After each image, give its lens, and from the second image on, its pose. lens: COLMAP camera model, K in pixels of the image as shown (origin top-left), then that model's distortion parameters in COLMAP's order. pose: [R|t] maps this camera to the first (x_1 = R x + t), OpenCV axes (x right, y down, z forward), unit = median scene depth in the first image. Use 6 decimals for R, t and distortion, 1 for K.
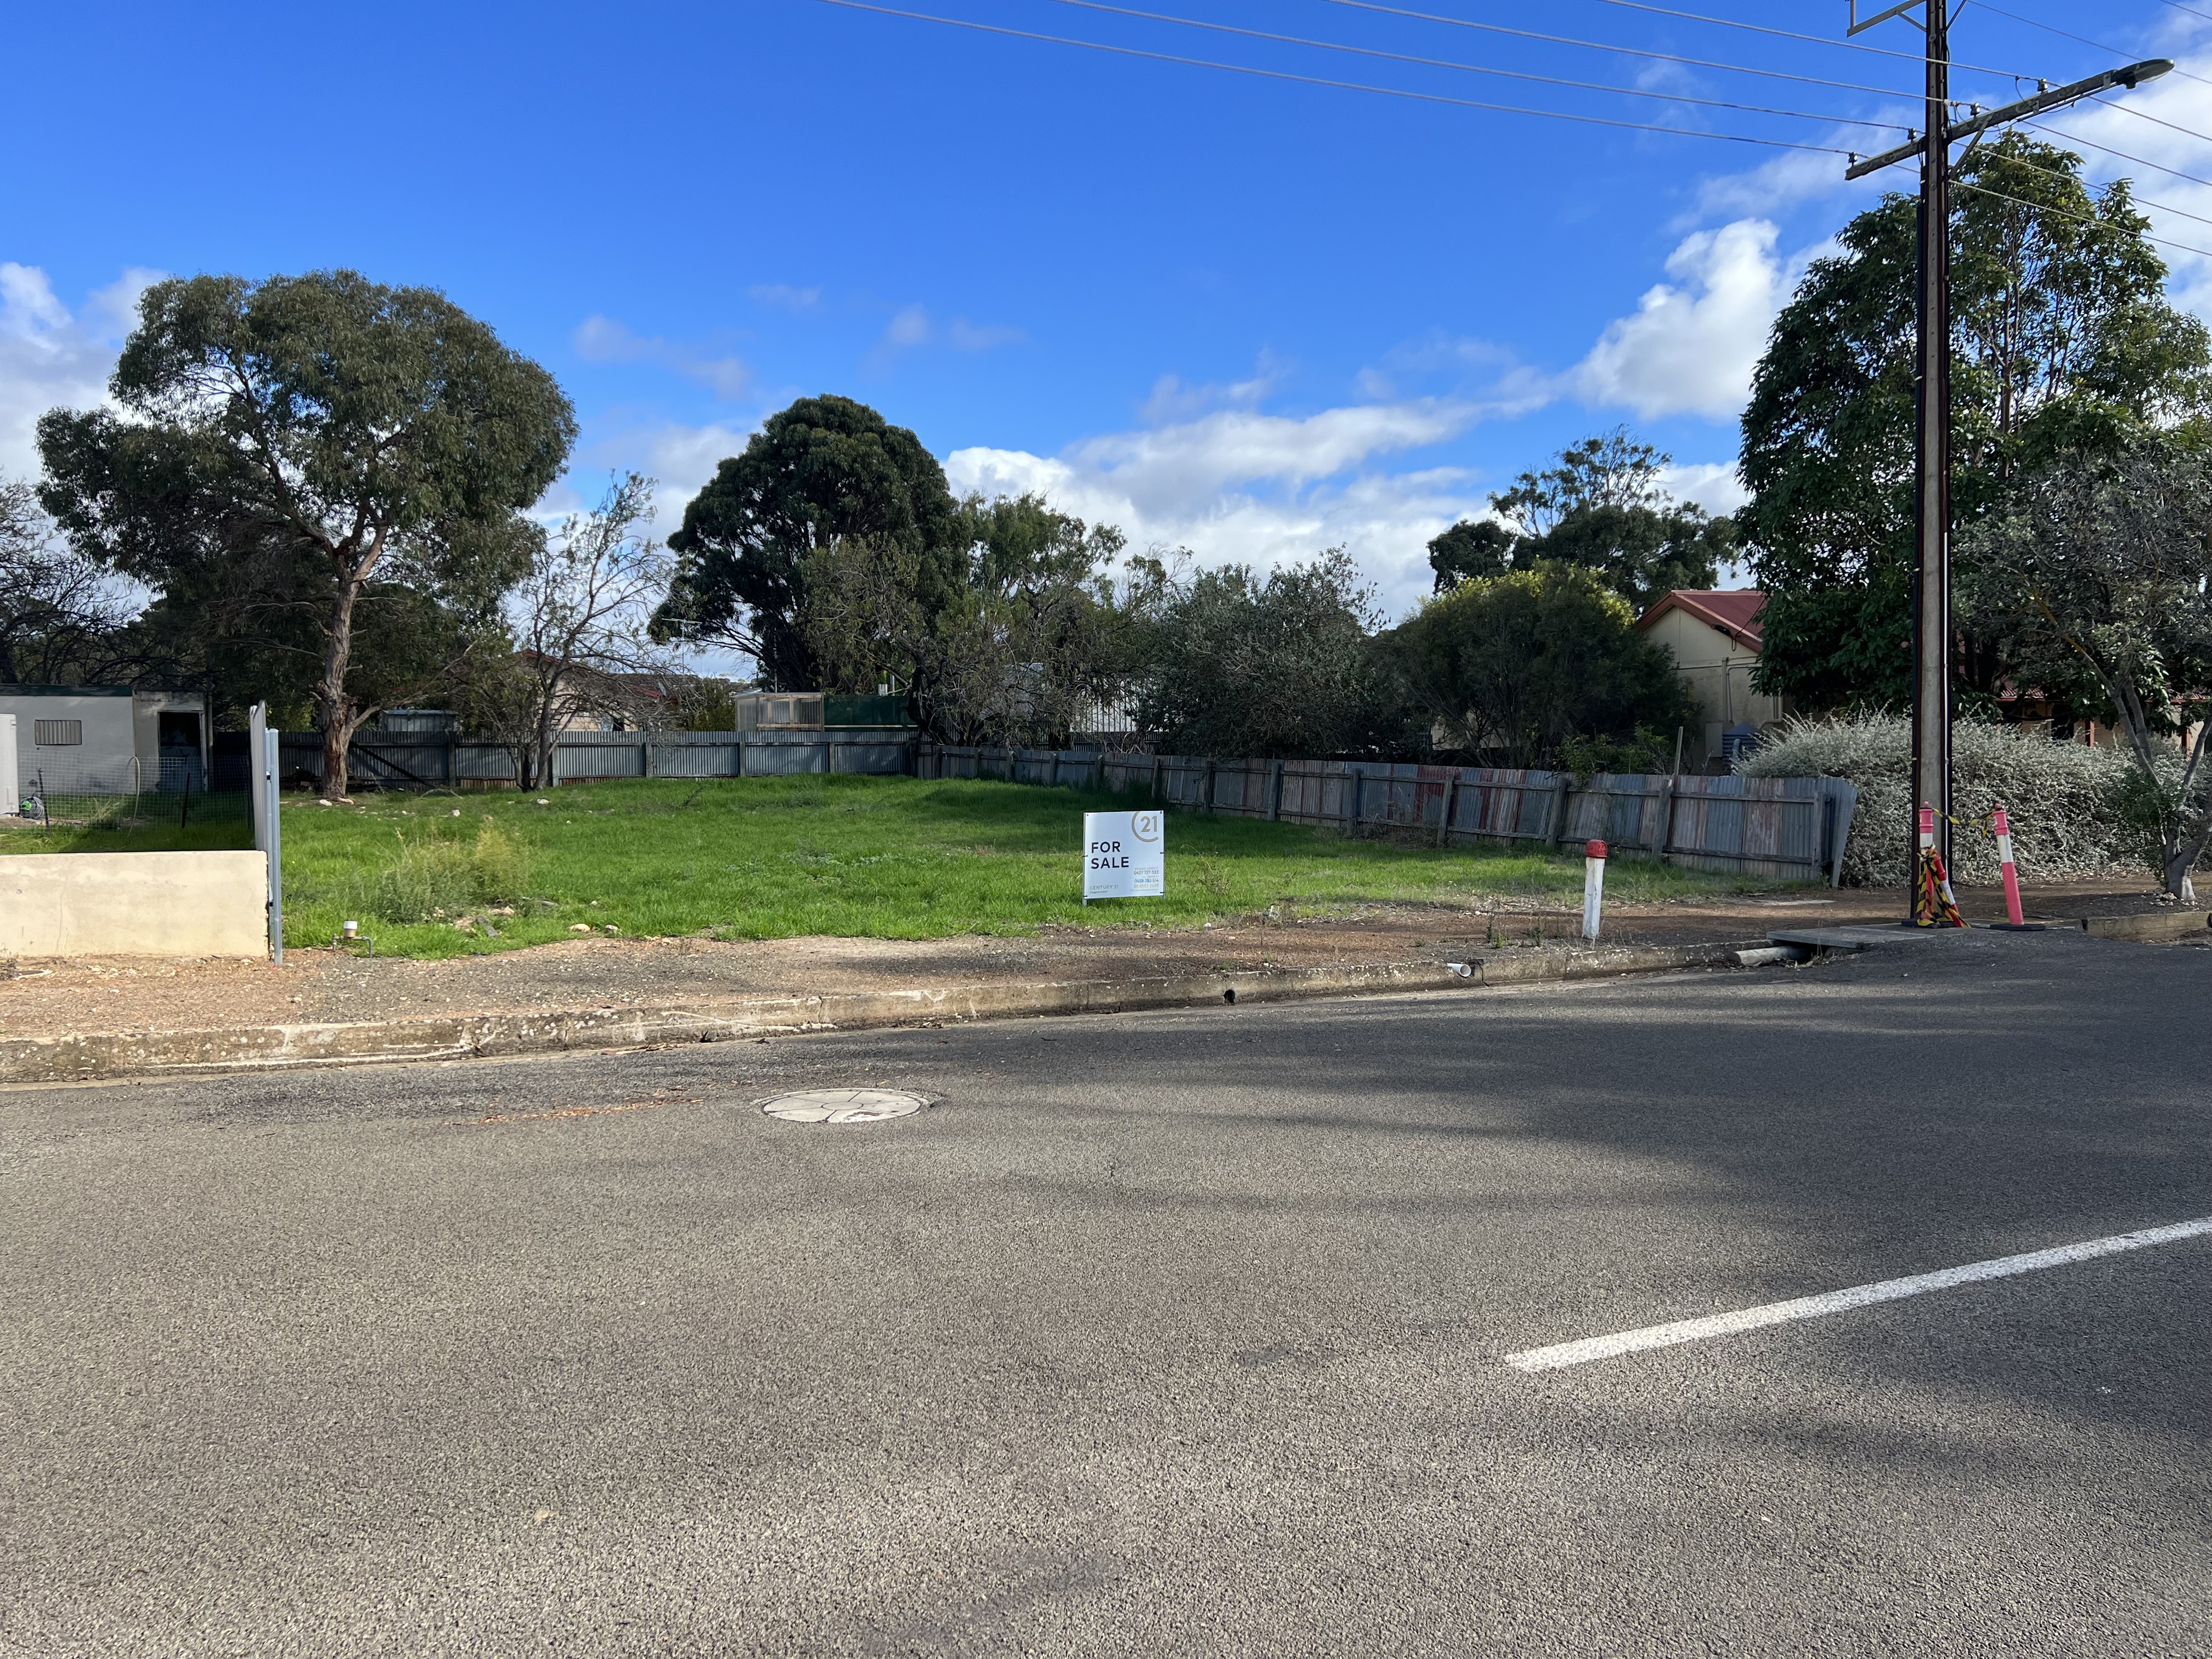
lens RADIAL K [[1652.1, 0, 1106.0], [0, 1652.1, 829.5], [0, 0, 1]] dist [0.146099, -0.279842]
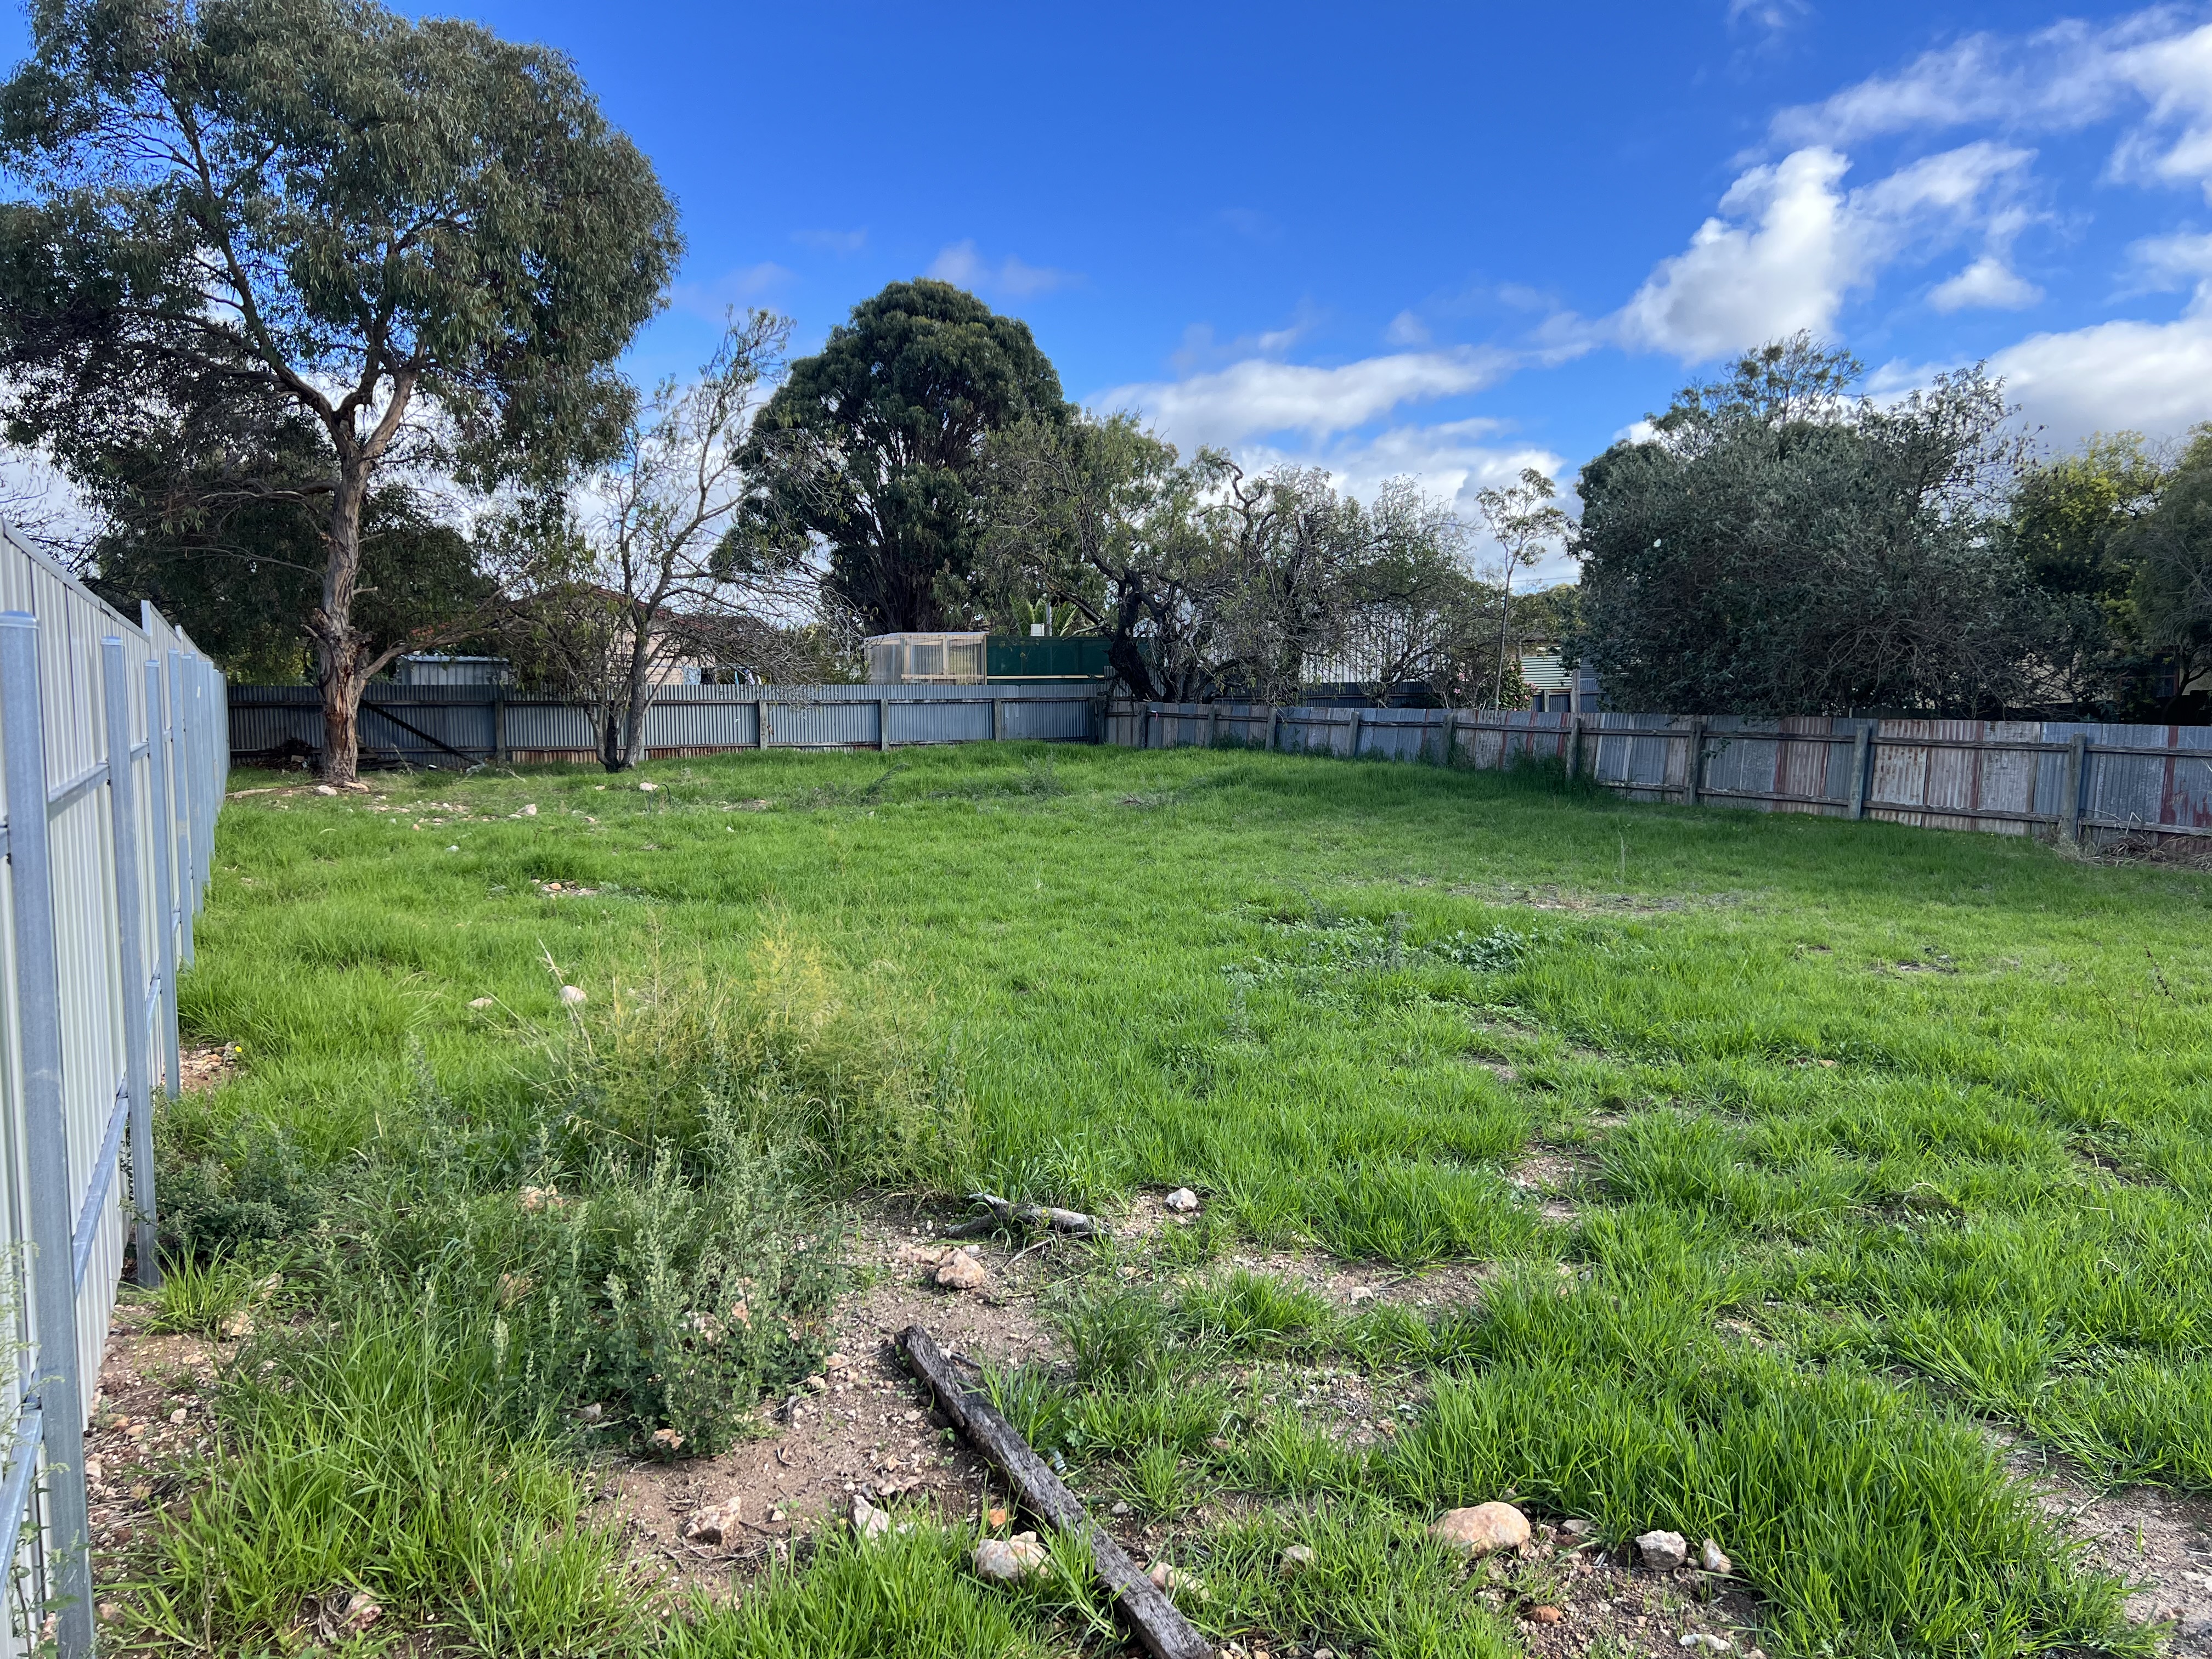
lens RADIAL K [[1680.7, 0, 1105.5], [0, 1680.7, 817.3], [0, 0, 1]] dist [0.085091, -0.118985]
pose [[0.999988, -0.003547, -0.003343, -0.150028], [0.003601, 0.999859, 0.016378, -0.014952], [0.003285, -0.016390, 0.999860, 0.320415]]
